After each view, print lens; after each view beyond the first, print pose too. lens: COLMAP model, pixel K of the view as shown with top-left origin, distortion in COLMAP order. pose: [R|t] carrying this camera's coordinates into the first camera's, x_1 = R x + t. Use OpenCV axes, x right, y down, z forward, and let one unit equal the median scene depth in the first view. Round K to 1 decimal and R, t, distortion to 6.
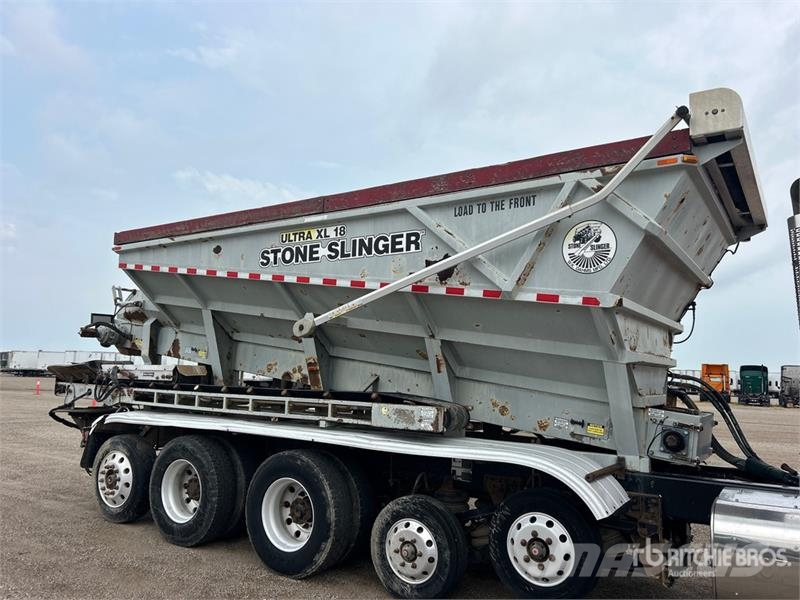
lens RADIAL K [[584.2, 0, 405.1], [0, 584.2, 303.8], [0, 0, 1]] dist [0.088775, -0.114347]
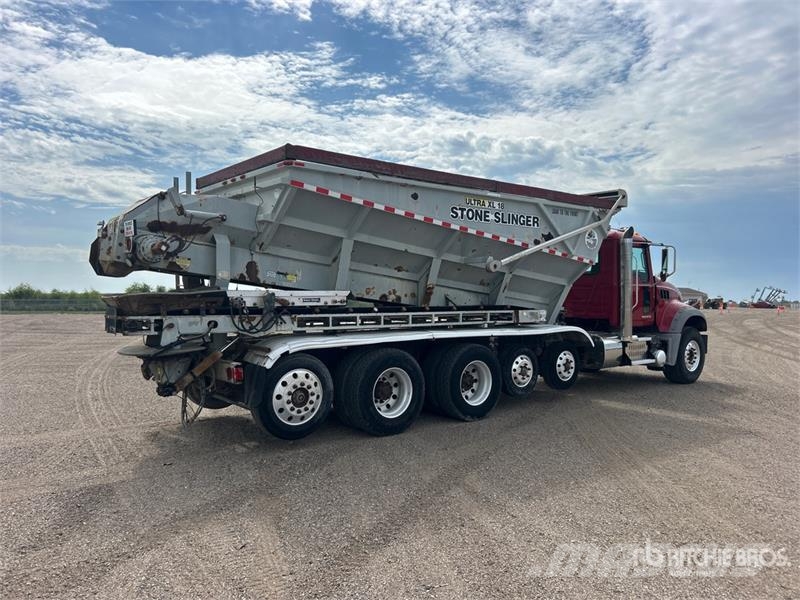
lens RADIAL K [[584.2, 0, 371.8], [0, 584.2, 306.6], [0, 0, 1]] dist [0.088775, -0.114347]
pose [[0.348302, -0.052179, 0.935929, -1.629725], [-0.107034, 0.989706, 0.095009, 0.030906], [-0.931252, -0.133268, 0.339131, 0.698814]]
